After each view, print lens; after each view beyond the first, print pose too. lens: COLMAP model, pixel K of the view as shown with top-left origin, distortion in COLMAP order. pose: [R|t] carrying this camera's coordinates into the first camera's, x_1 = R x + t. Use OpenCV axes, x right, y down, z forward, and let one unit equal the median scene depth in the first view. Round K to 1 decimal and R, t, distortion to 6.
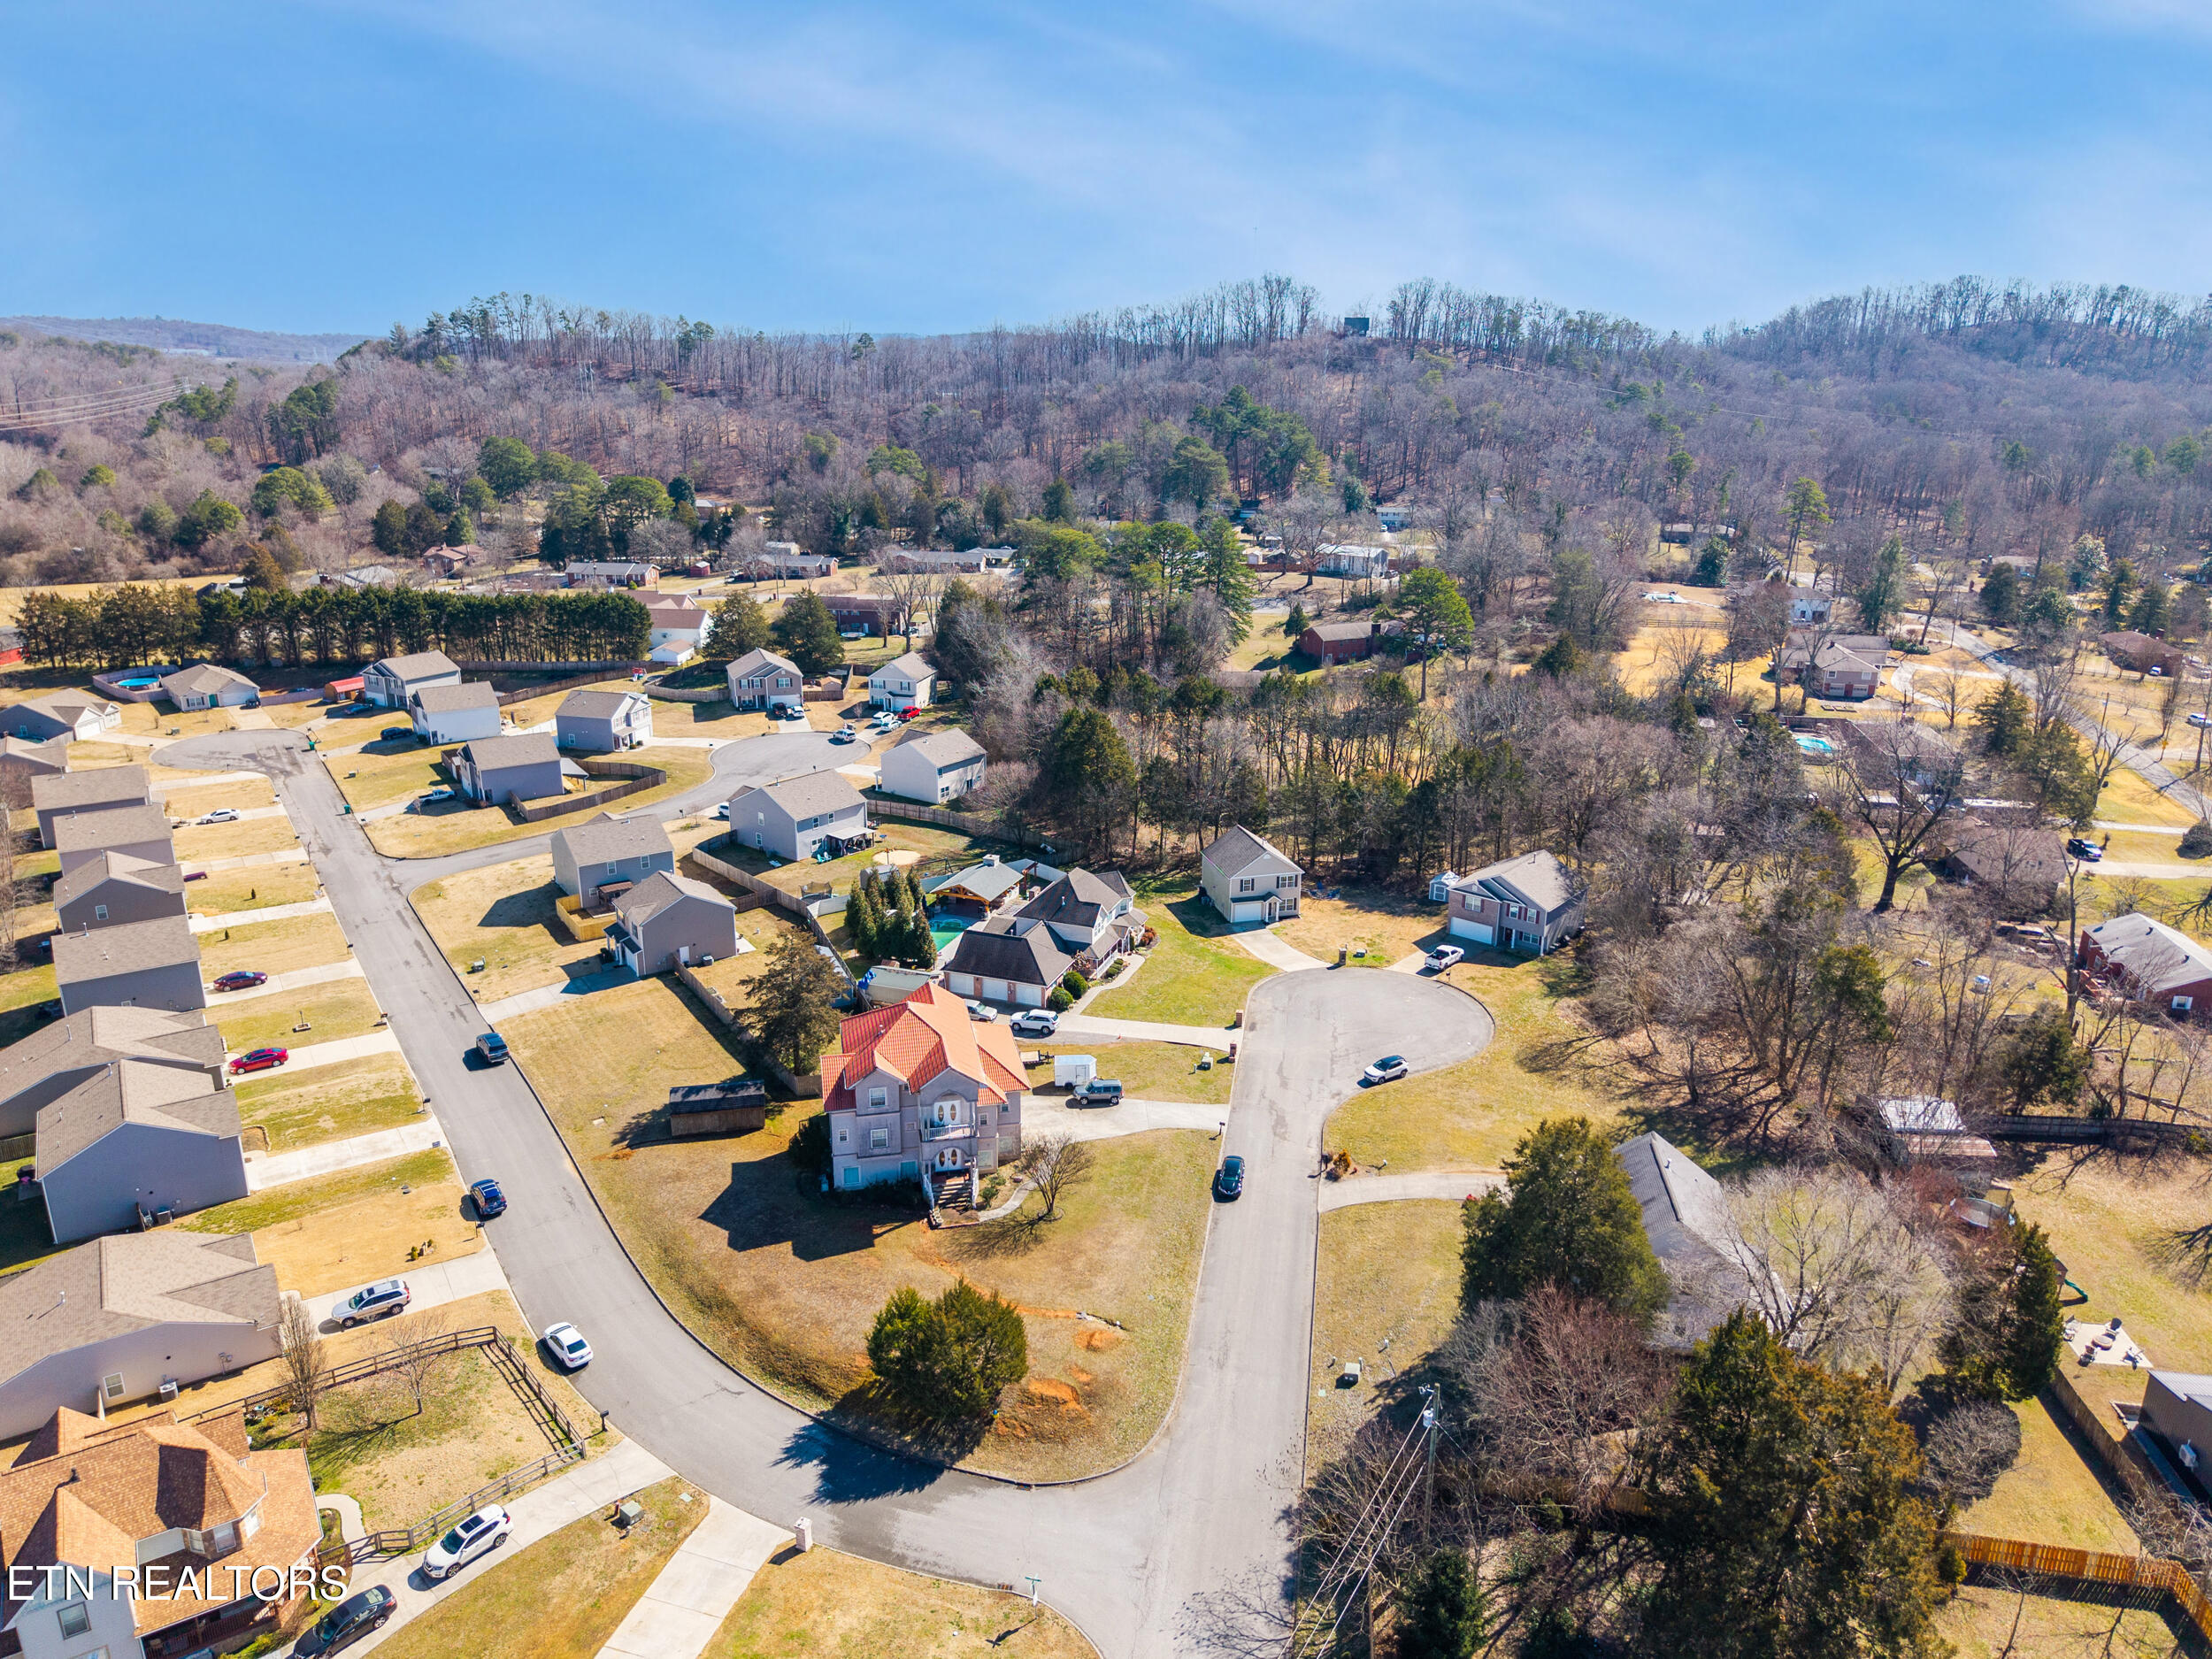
lens RADIAL K [[1506.8, 0, 1104.7], [0, 1506.8, 829.6], [0, 0, 1]] dist [0.023505, -0.021675]
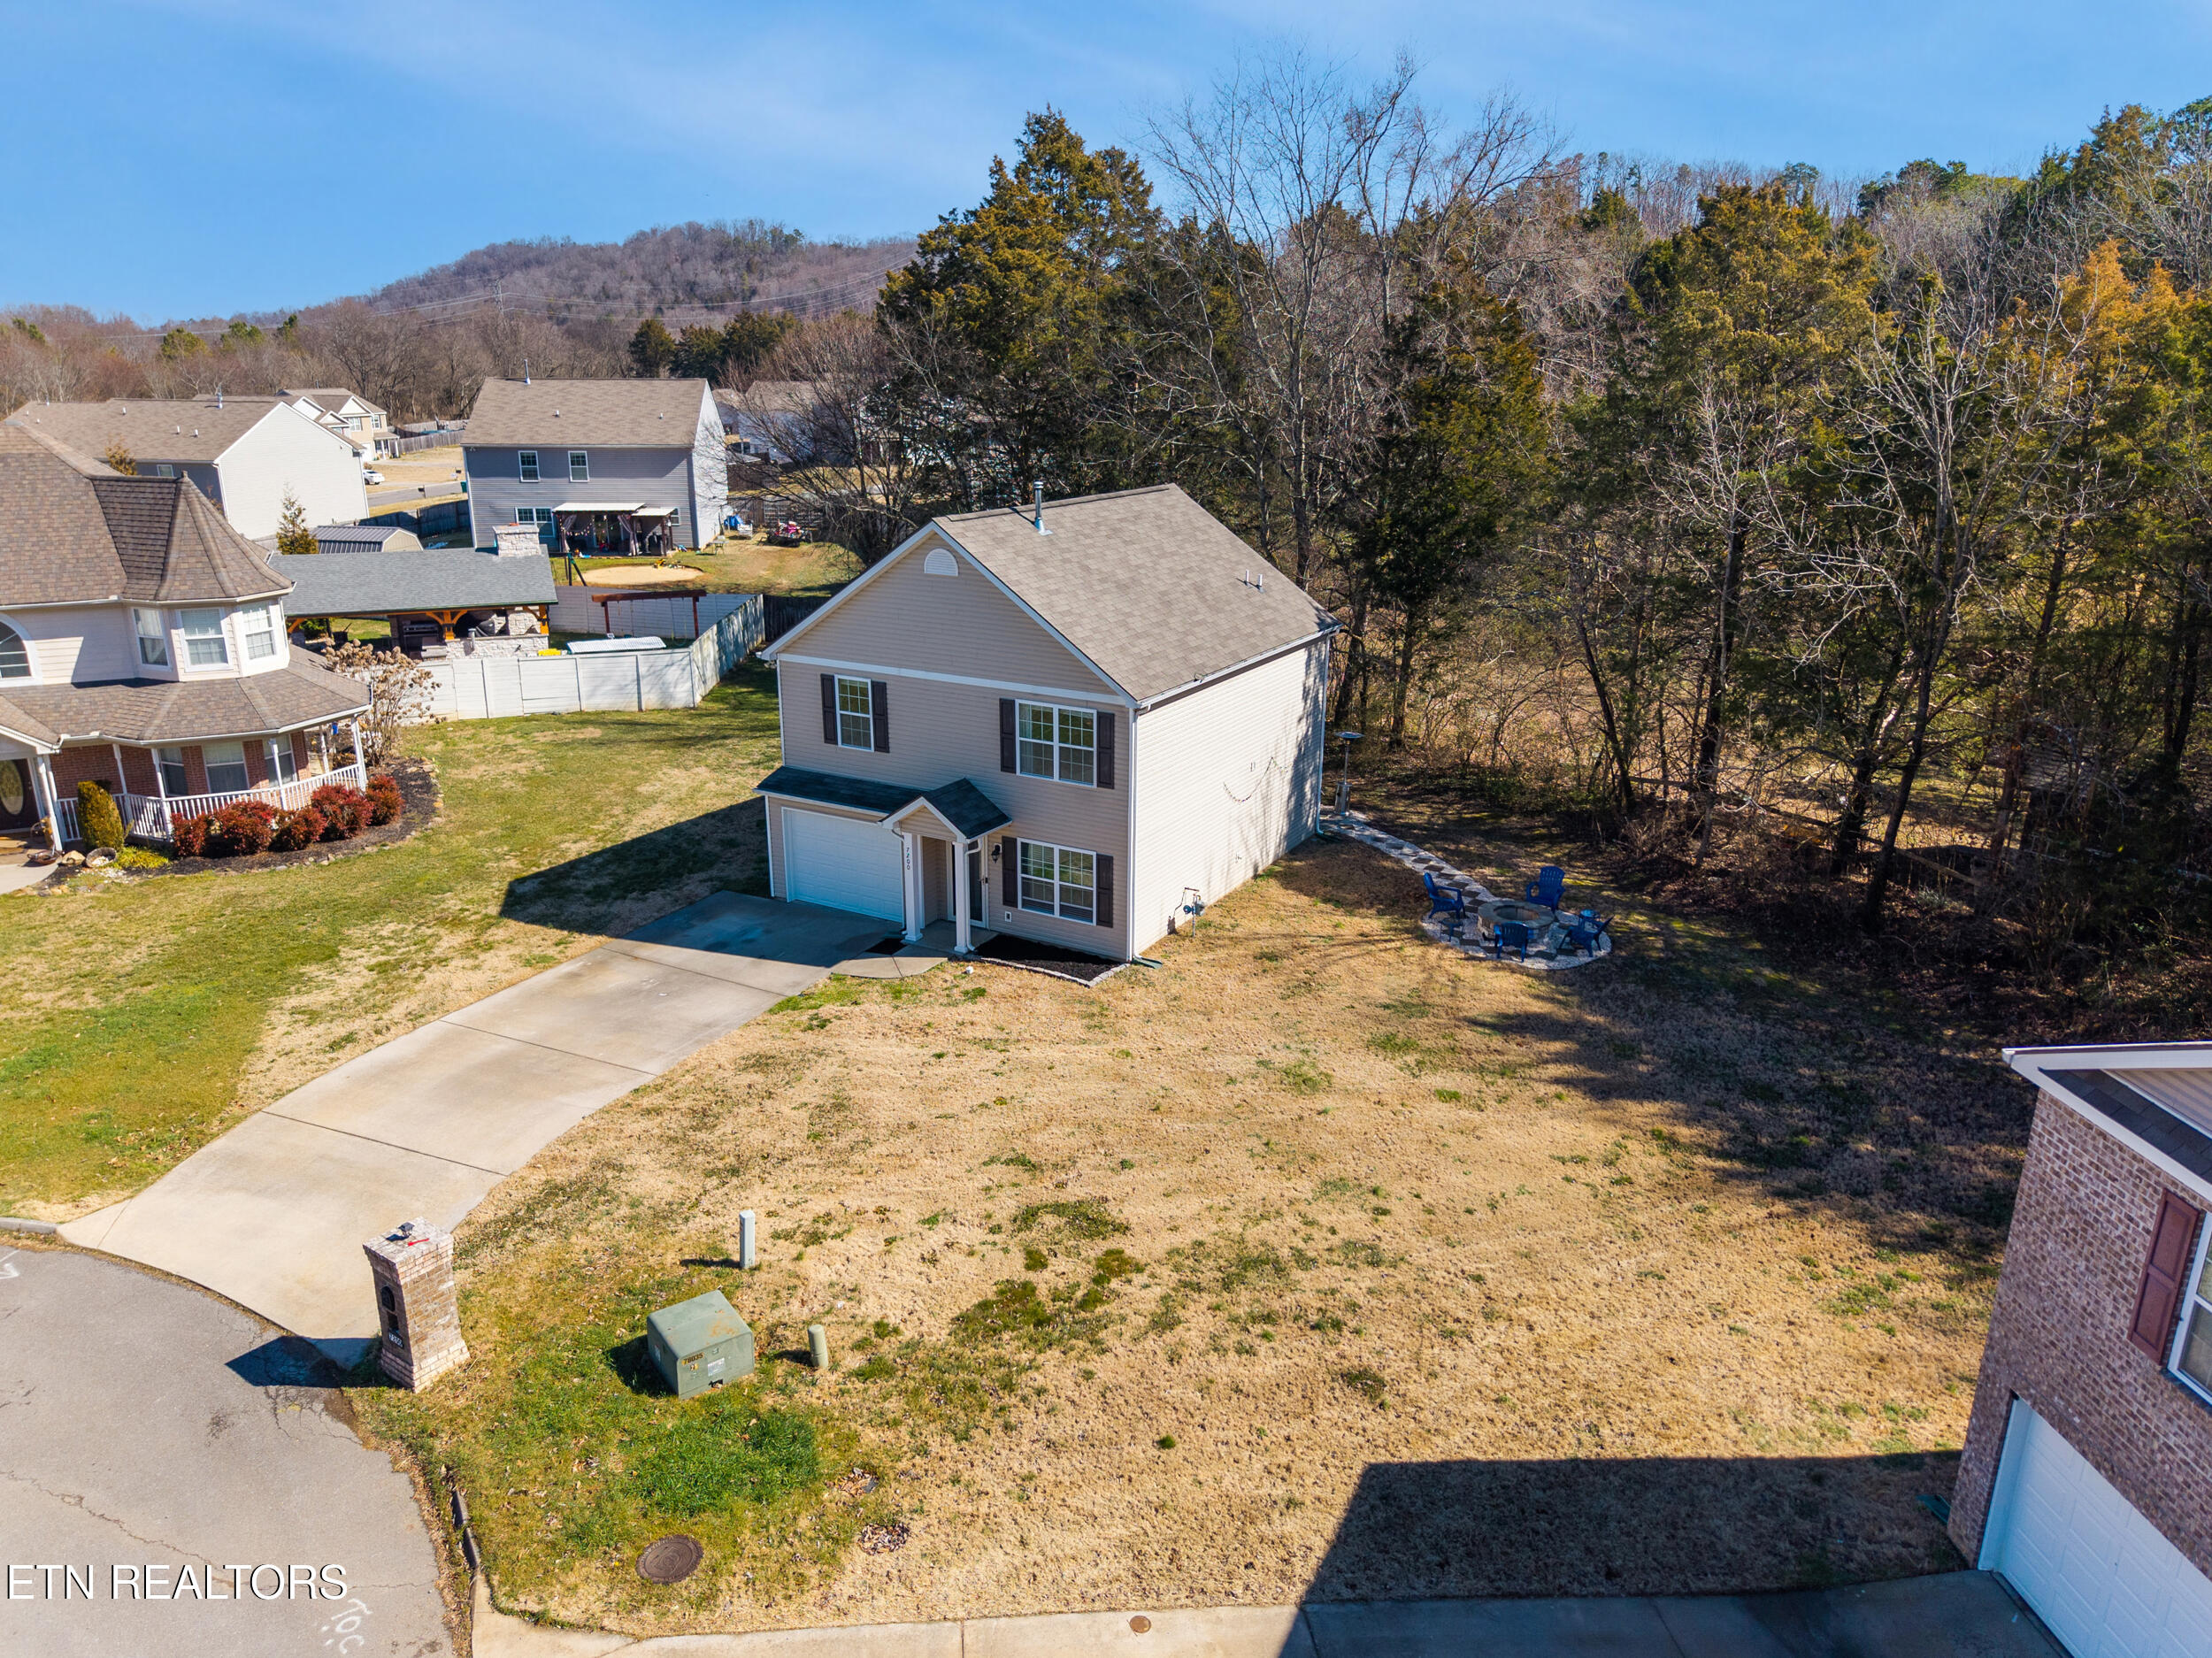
lens RADIAL K [[1506.8, 0, 1097.9], [0, 1506.8, 824.4], [0, 0, 1]] dist [0.023505, -0.021675]
pose [[0.704654, 0.204183, -0.679538, 0.239056], [-0.210258, 0.974775, 0.074864, 0.029804], [0.677683, 0.090125, 0.729811, 0.877431]]
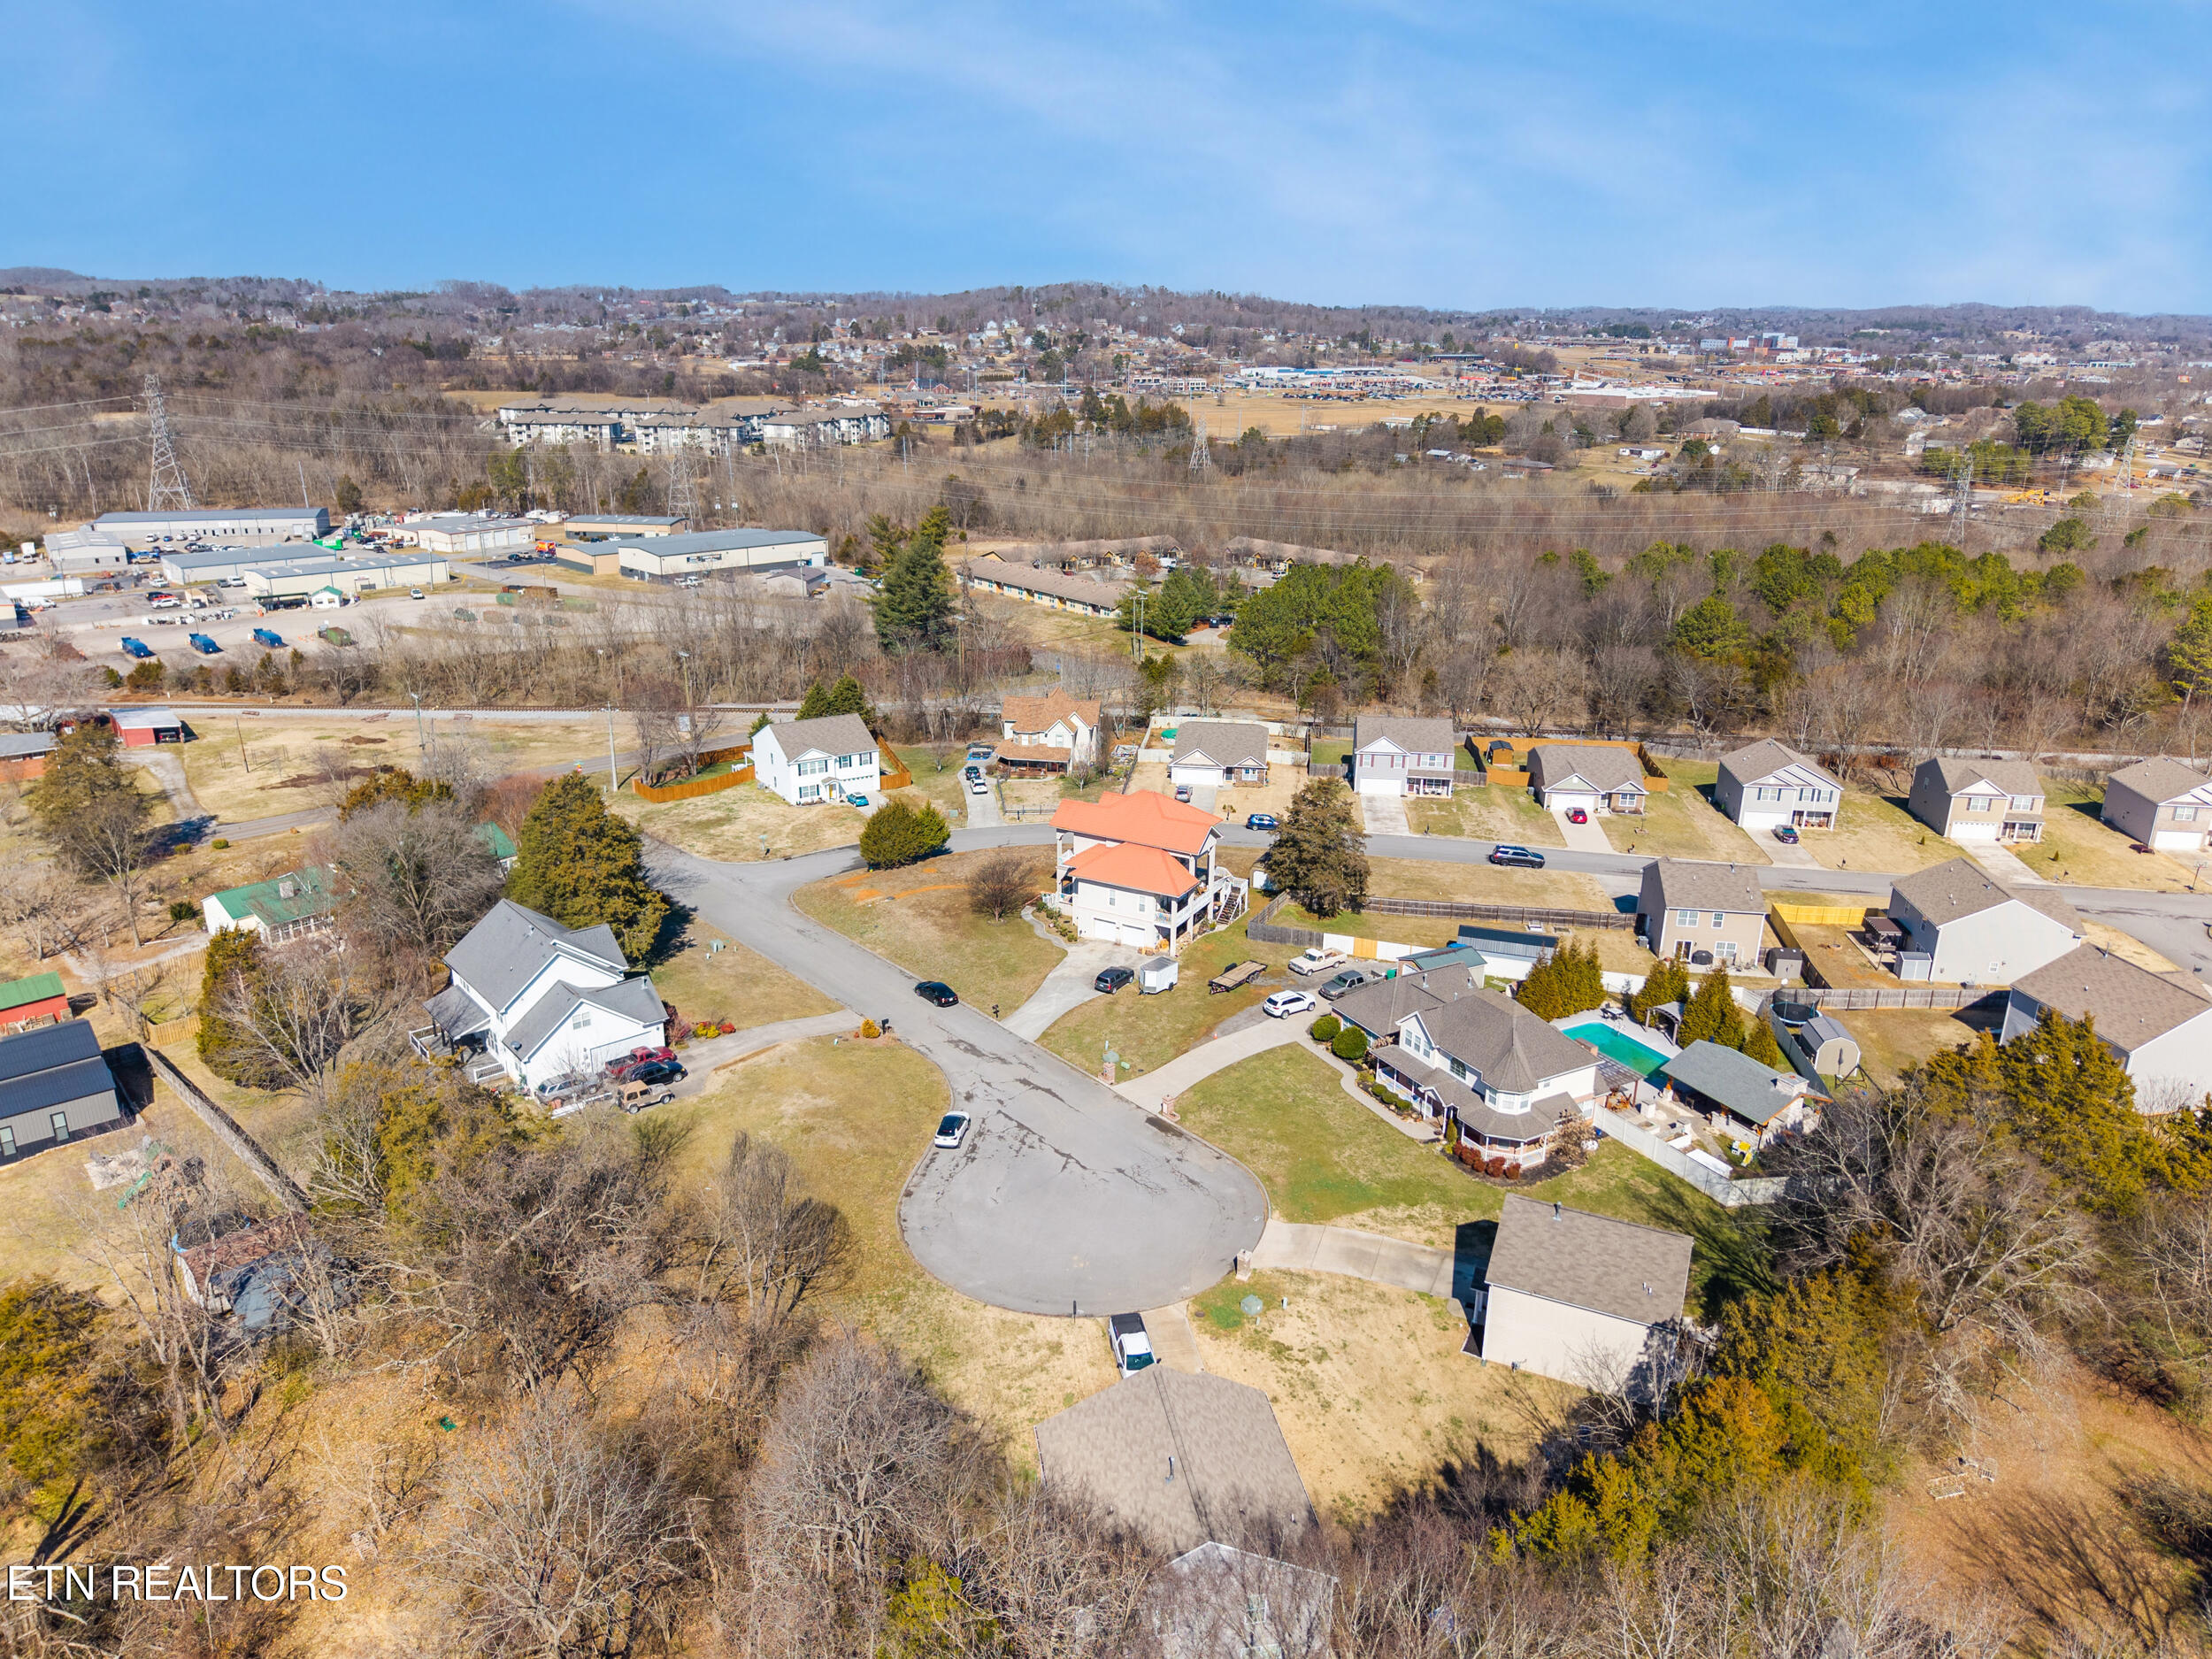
lens RADIAL K [[1506.8, 0, 1098.9], [0, 1506.8, 833.2], [0, 0, 1]] dist [0.023505, -0.021675]
pose [[-0.652849, 0.228495, -0.722204, 0.527881], [-0.240680, 0.841442, 0.483787, -0.295279], [0.718235, 0.489659, -0.494340, 1.074317]]
